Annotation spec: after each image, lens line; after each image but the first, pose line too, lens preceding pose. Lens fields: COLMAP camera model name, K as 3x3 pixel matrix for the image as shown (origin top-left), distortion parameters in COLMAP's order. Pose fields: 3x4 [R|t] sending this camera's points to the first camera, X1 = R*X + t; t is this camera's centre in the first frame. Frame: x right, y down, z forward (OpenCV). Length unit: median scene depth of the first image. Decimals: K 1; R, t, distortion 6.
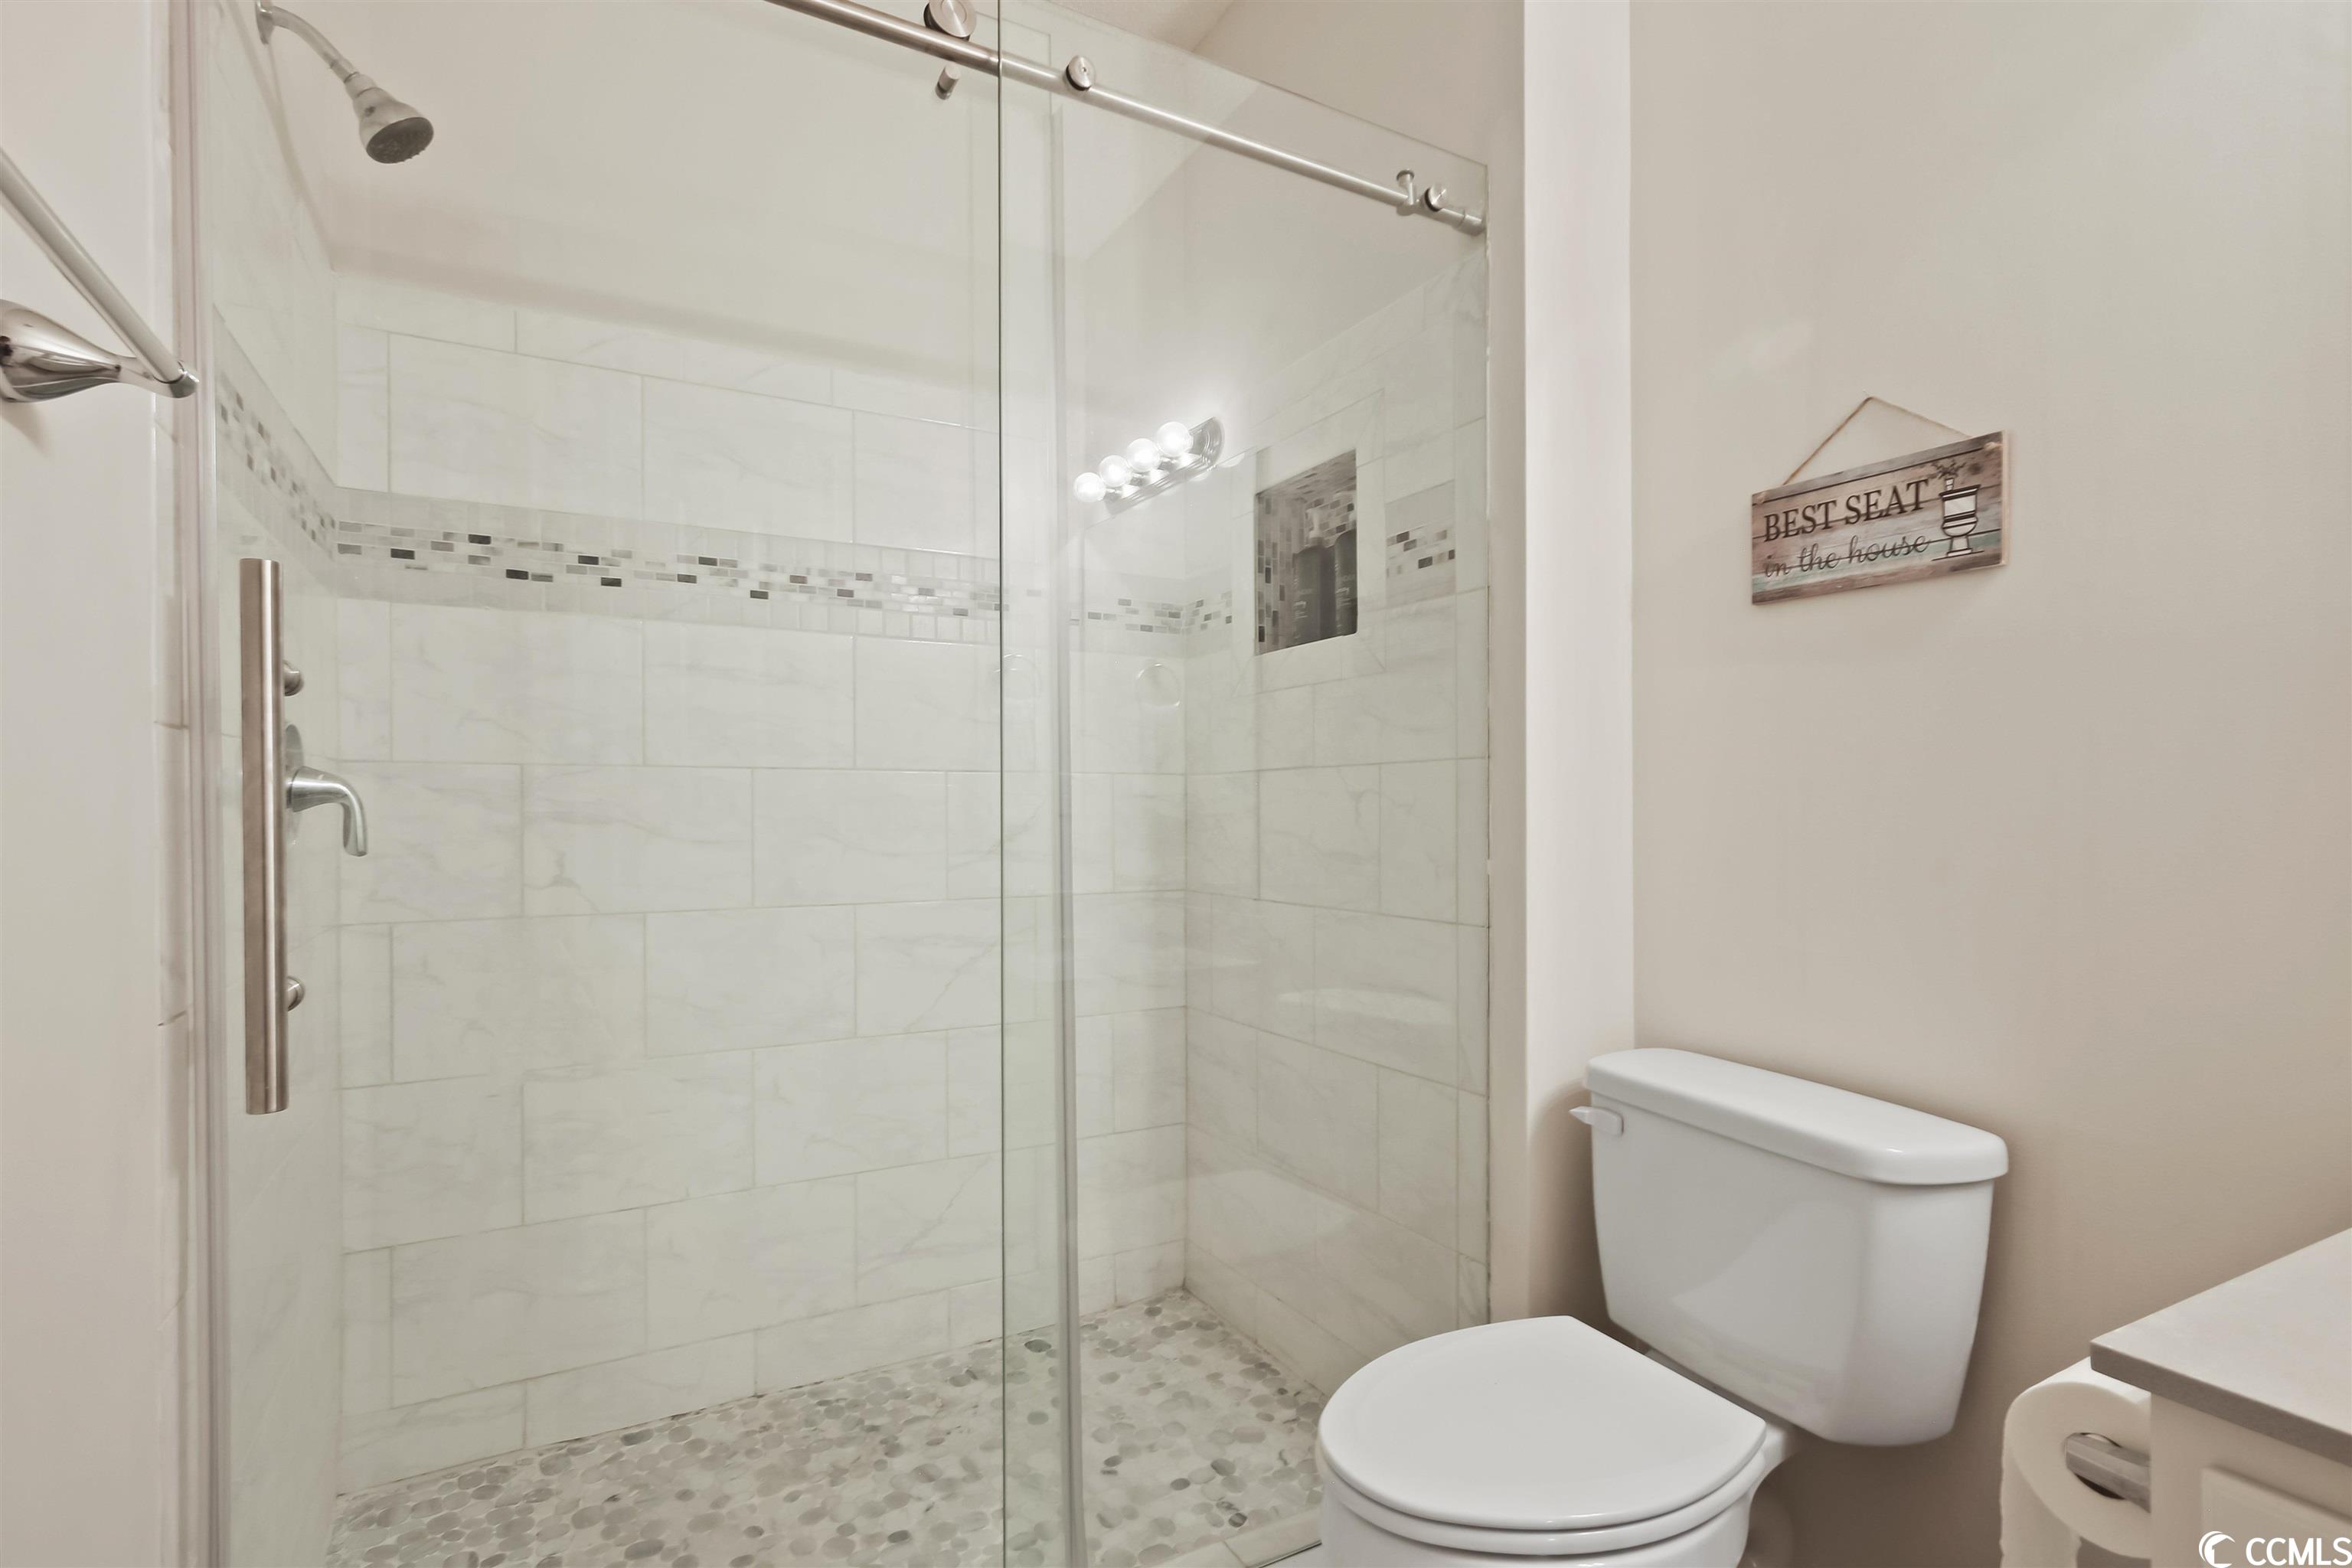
lens RADIAL K [[1093.4, 0, 1173.2], [0, 1093.4, 798.6], [0, 0, 1]] dist [-0.000251, -0.003553]
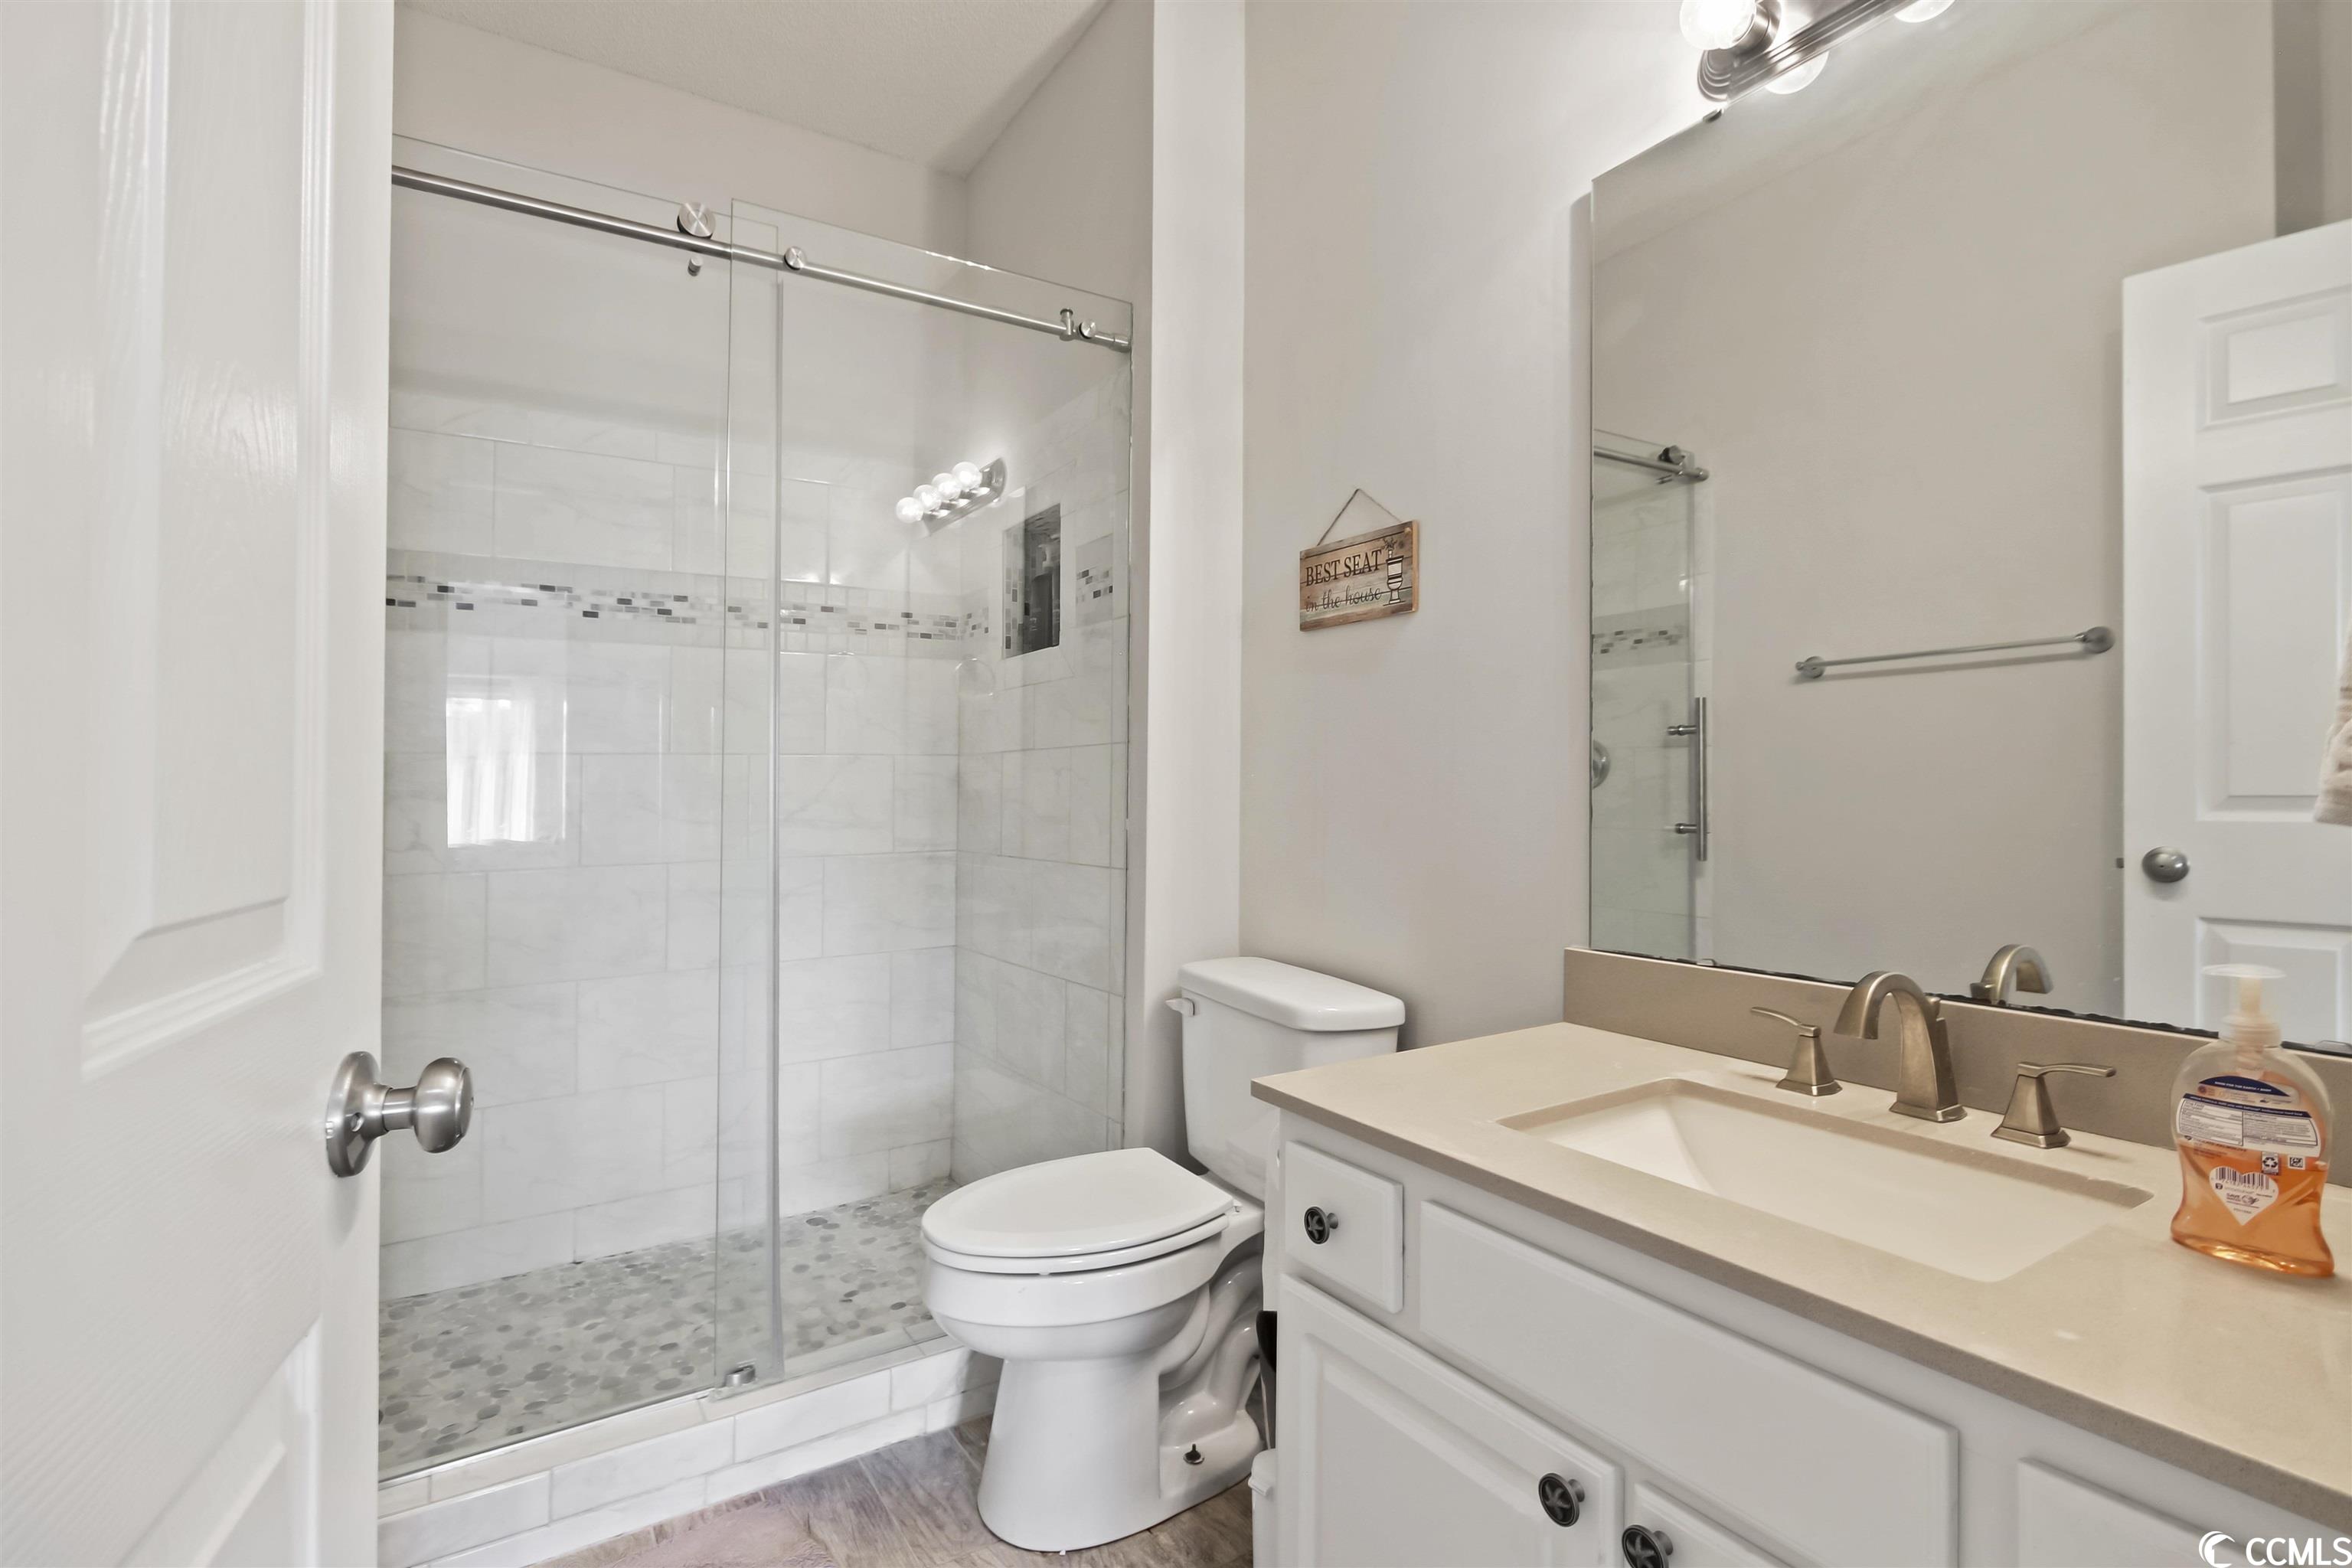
lens RADIAL K [[1093.4, 0, 1169.3], [0, 1093.4, 730.1], [0, 0, 1]] dist [-0.000251, -0.003553]
pose [[0.998649, -0.008262, 0.051293, 0.259927], [0.010265, 0.999190, -0.038905, -0.000099], [-0.050930, 0.039379, 0.997926, -0.326663]]
